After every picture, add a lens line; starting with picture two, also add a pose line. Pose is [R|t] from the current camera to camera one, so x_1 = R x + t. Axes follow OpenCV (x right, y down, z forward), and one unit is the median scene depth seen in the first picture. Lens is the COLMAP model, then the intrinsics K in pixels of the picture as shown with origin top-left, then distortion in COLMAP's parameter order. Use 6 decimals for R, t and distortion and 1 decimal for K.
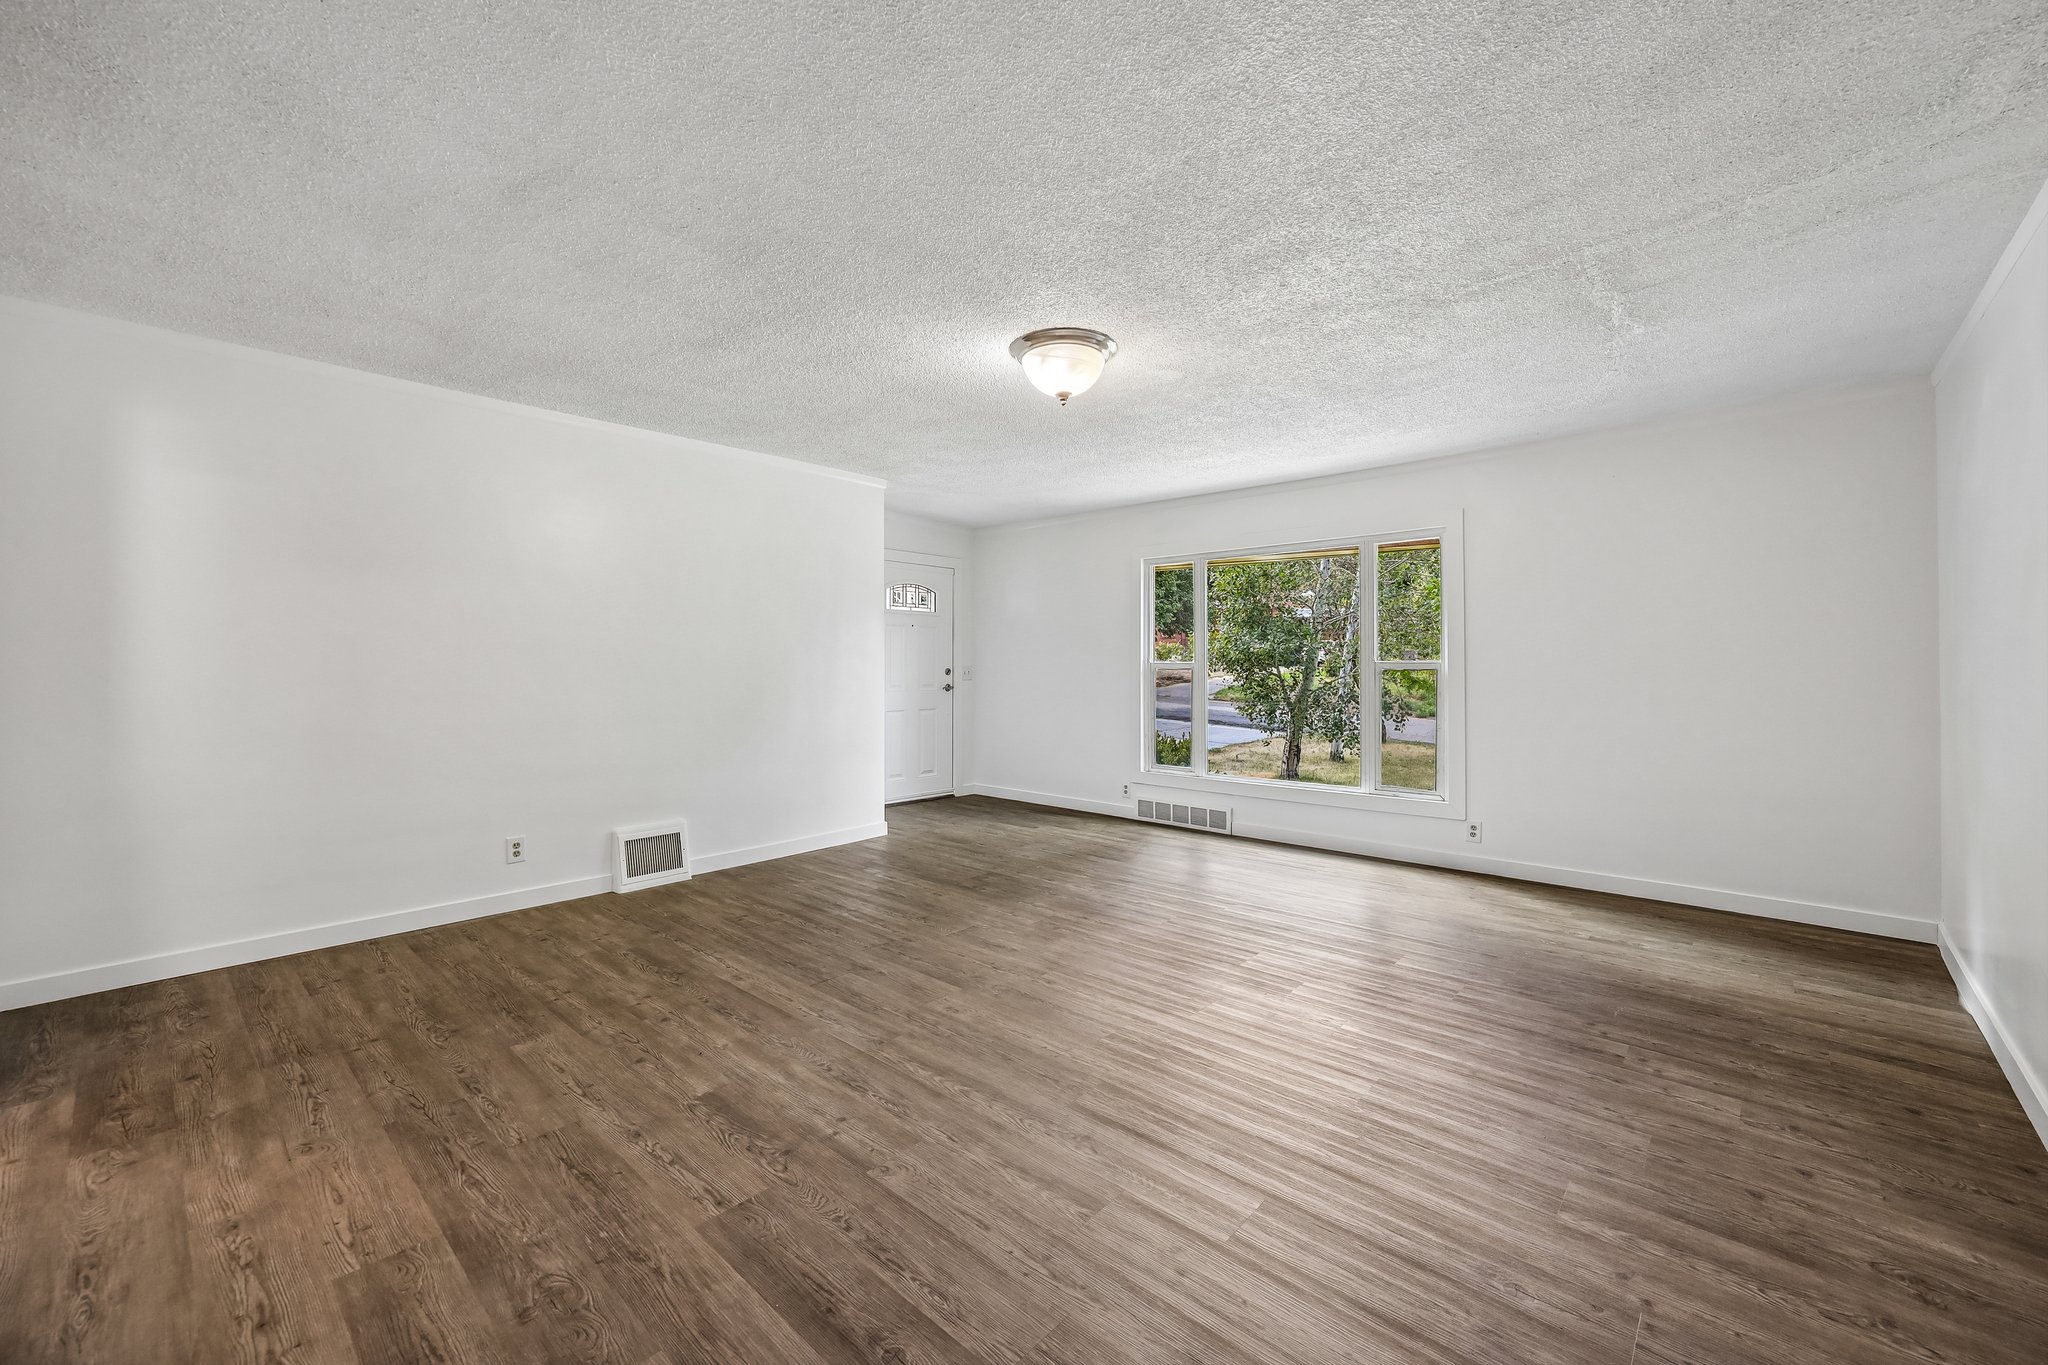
lens RADIAL K [[813.1, 0, 1019.5], [0, 813.1, 675.7], [0, 0, 1]] dist [-0.001589, -0.000071]
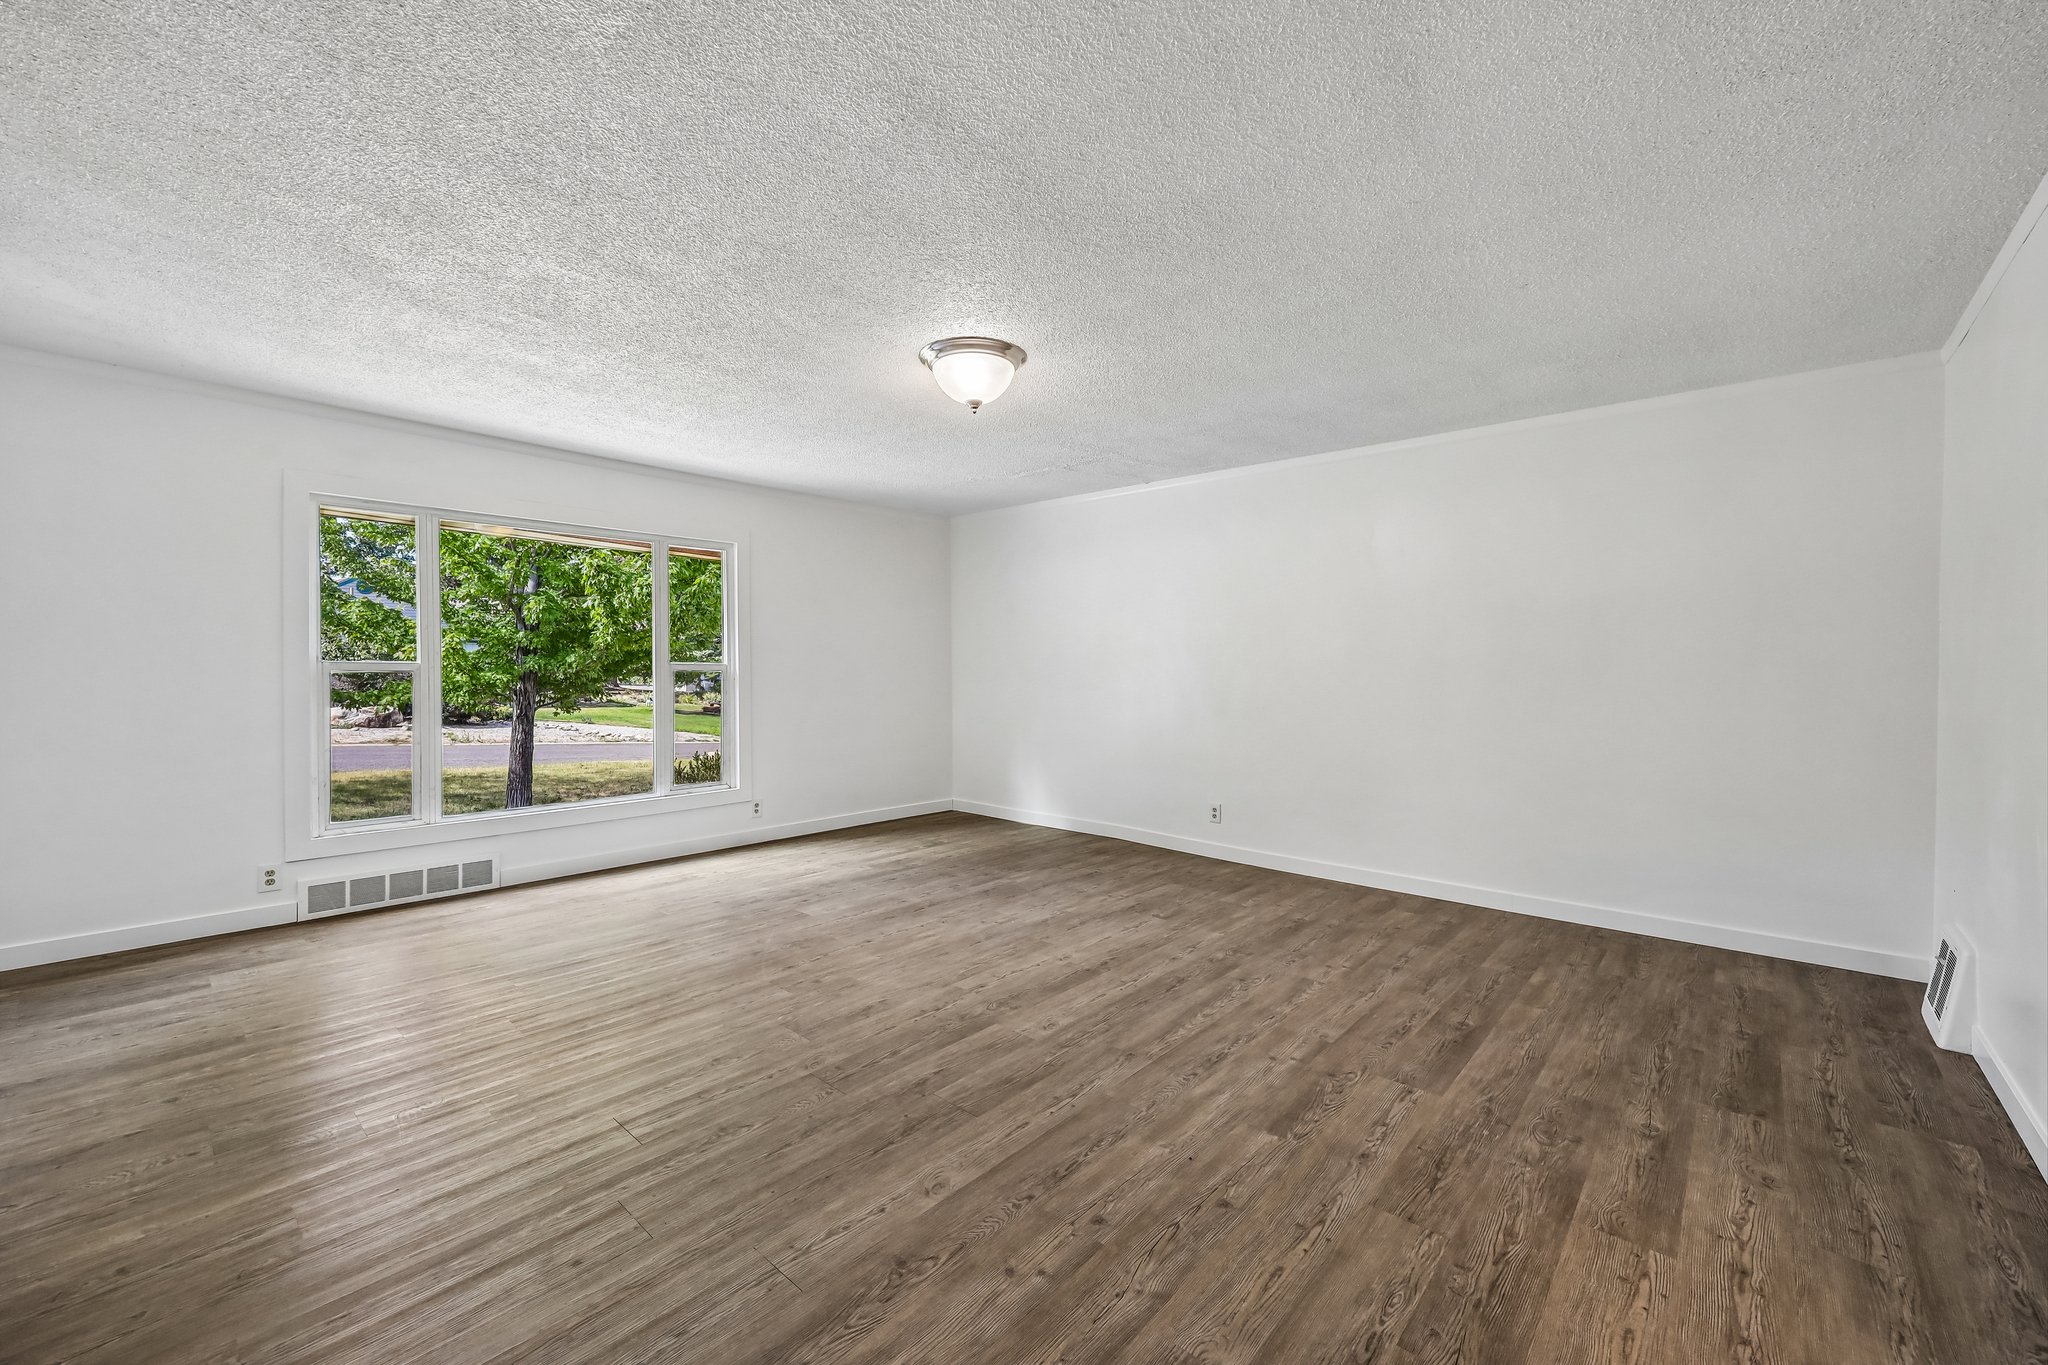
lens RADIAL K [[821.7, 0, 1033.3], [0, 821.7, 677.6], [0, 0, 1]] dist [0.004150, 0.000456]
pose [[-0.017668, -0.014998, 0.999731, -1.220168], [0.006758, 0.999863, 0.015119, -0.024554], [-0.999821, 0.007023, -0.017564, 1.190049]]
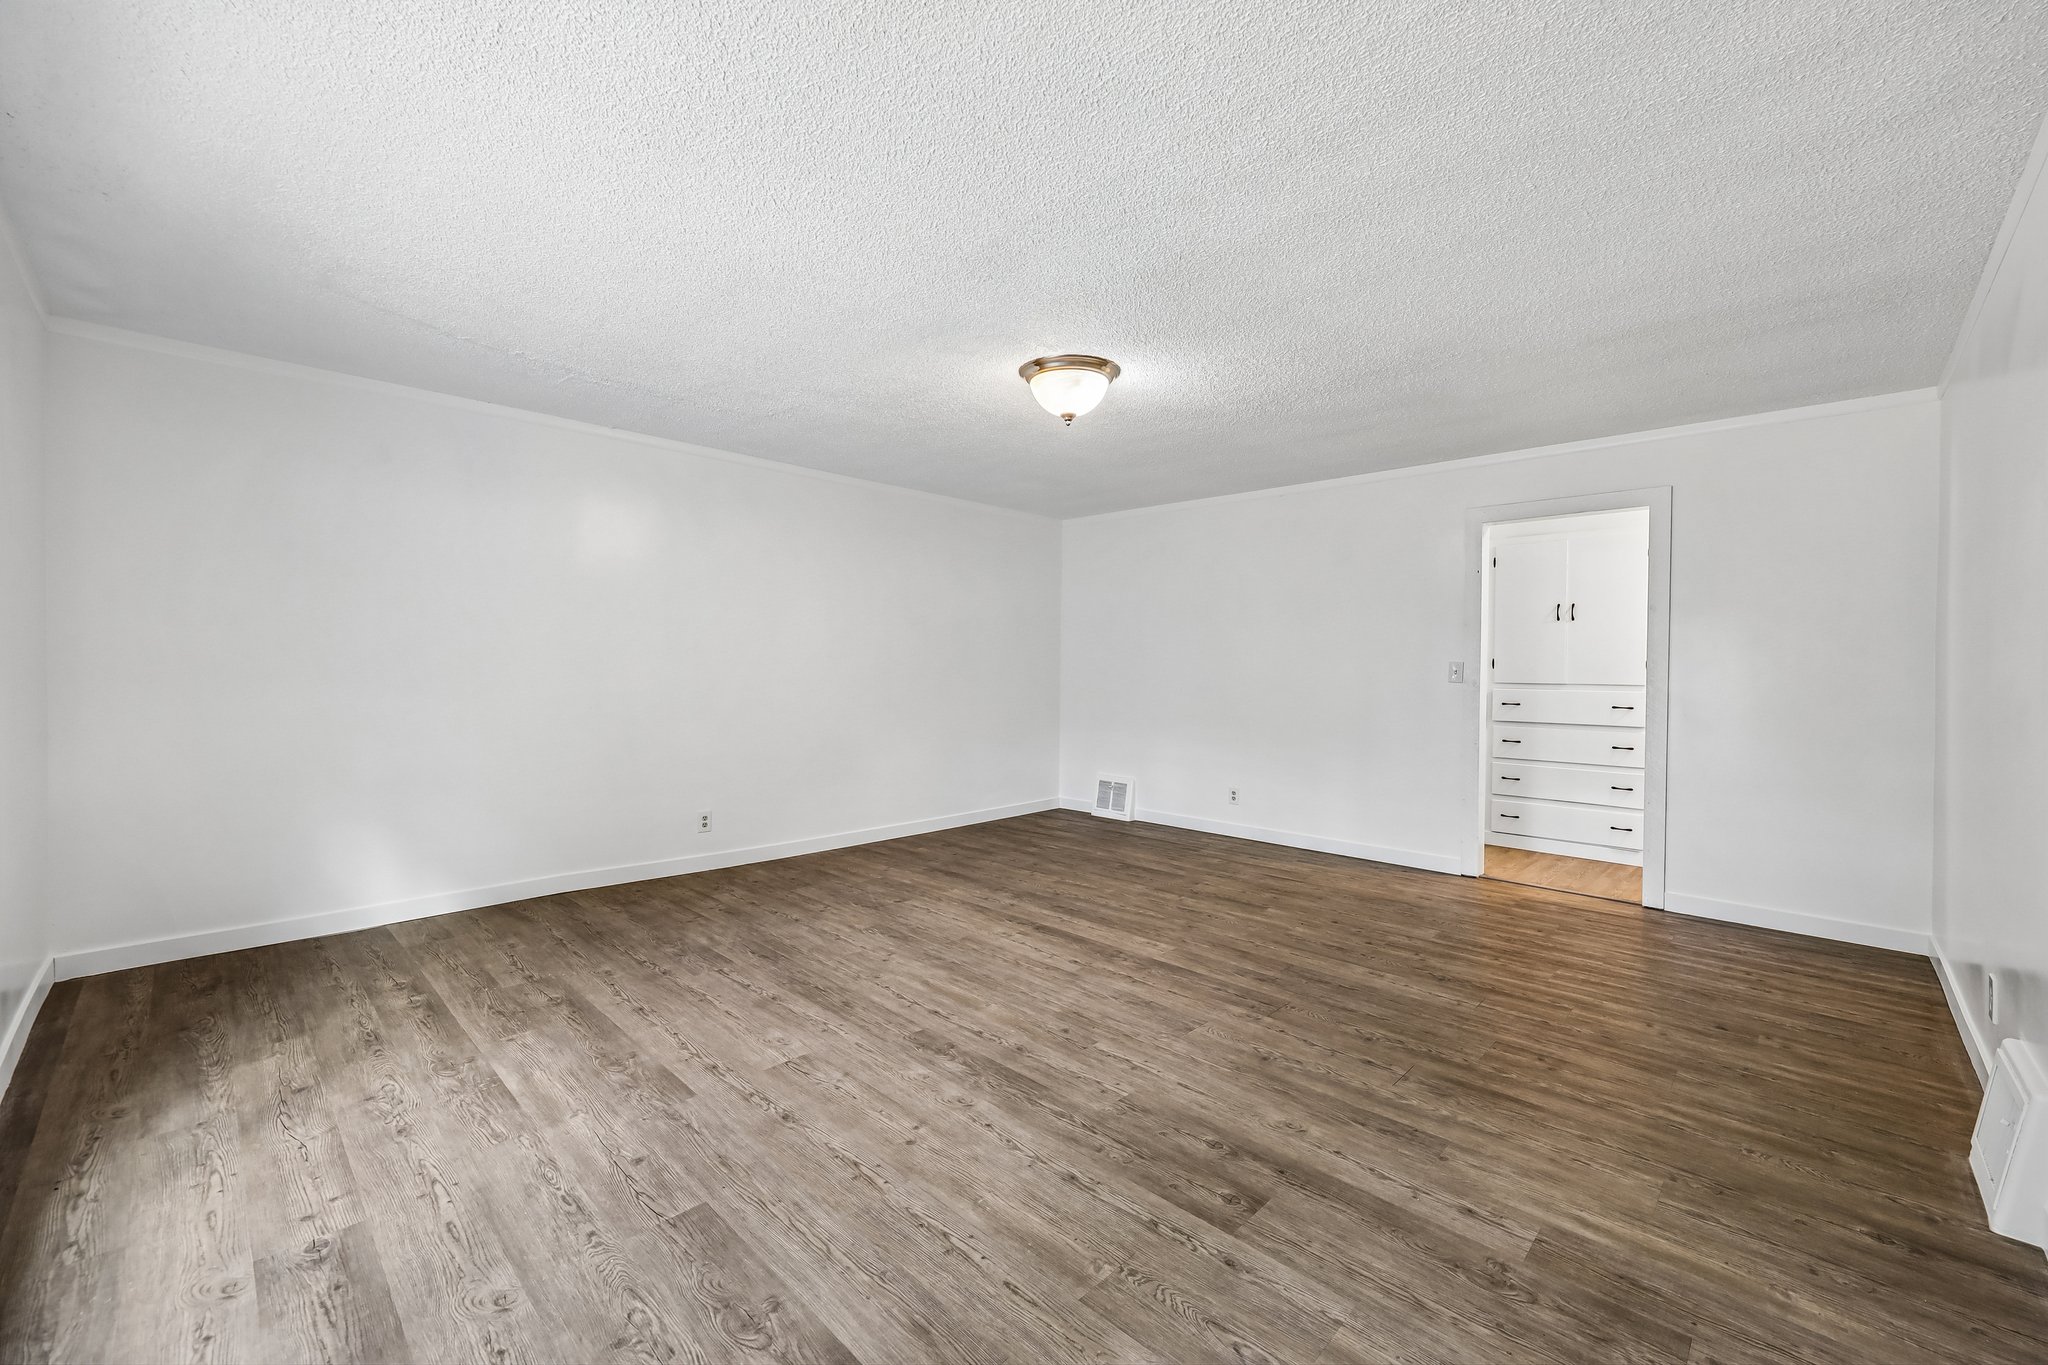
lens RADIAL K [[813.1, 0, 1019.5], [0, 813.1, 675.7], [0, 0, 1]] dist [-0.001589, -0.000071]
pose [[-0.999317, -0.009174, 0.035789, 0.094956], [-0.008447, 0.999756, 0.020413, -0.034486], [-0.035967, 0.020097, -0.999151, 2.606327]]
